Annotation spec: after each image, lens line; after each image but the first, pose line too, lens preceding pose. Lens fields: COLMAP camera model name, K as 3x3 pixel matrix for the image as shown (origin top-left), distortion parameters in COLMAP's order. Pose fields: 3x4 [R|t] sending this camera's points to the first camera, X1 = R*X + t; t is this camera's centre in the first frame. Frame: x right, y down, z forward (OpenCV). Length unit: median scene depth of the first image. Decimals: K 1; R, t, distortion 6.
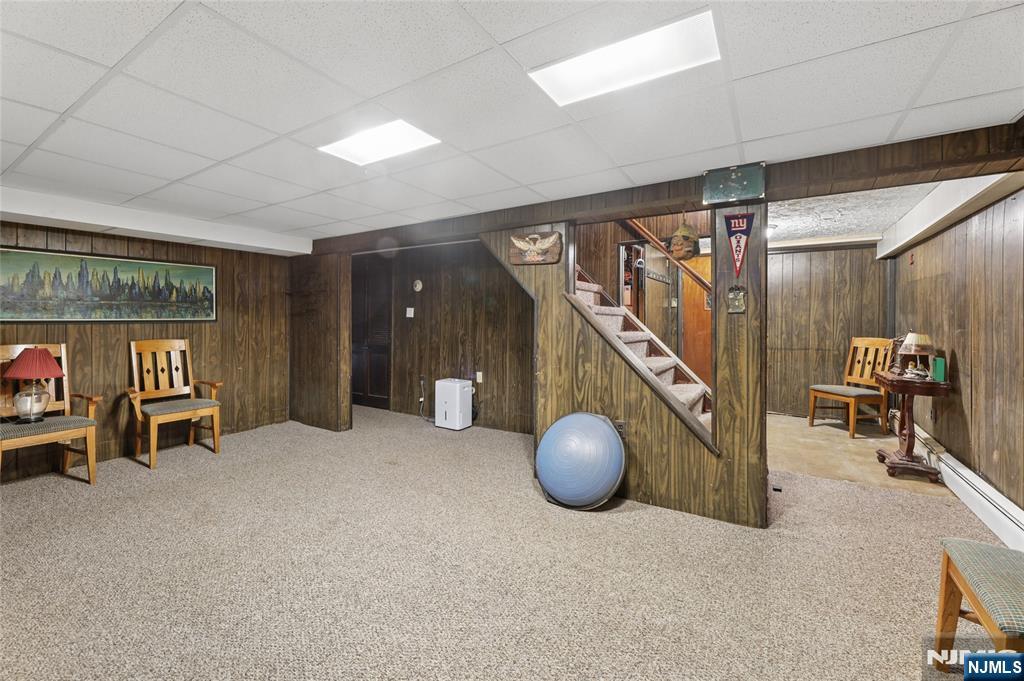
lens RADIAL K [[425.3, 0, 510.1], [0, 425.3, 322.2], [0, 0, 1]] dist [-0.000571, -0.000185]
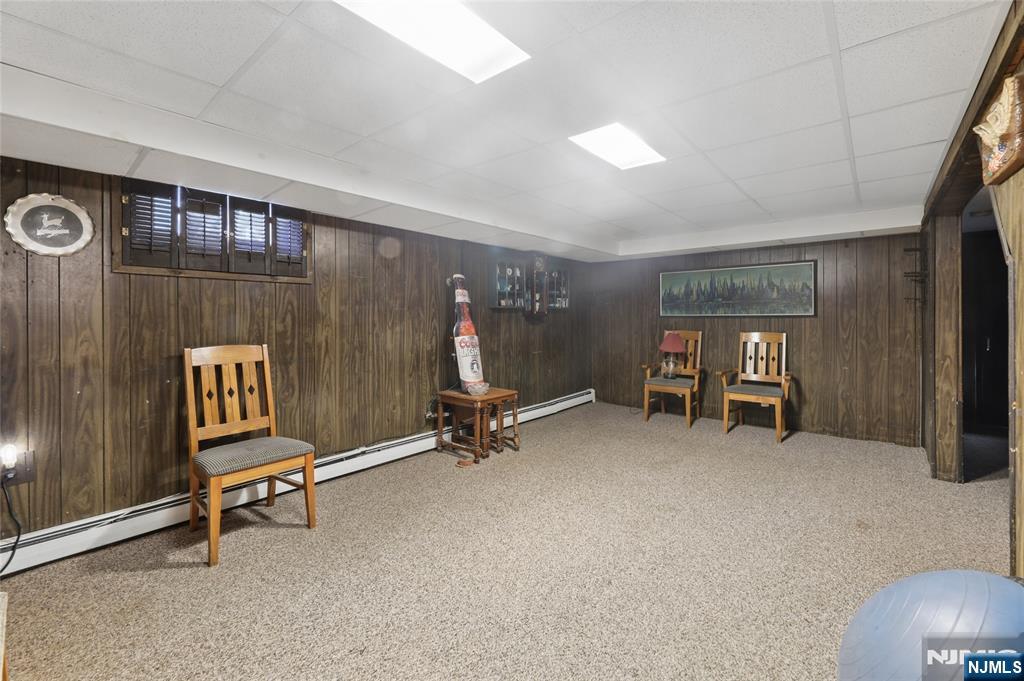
lens RADIAL K [[425.3, 0, 510.1], [0, 425.3, 322.2], [0, 0, 1]] dist [-0.000571, -0.000185]
pose [[-0.150666, 0.015293, -0.988466, 0.415728], [-0.004380, 0.999860, 0.016137, -0.001848], [0.988575, 0.006761, -0.150577, 0.474828]]
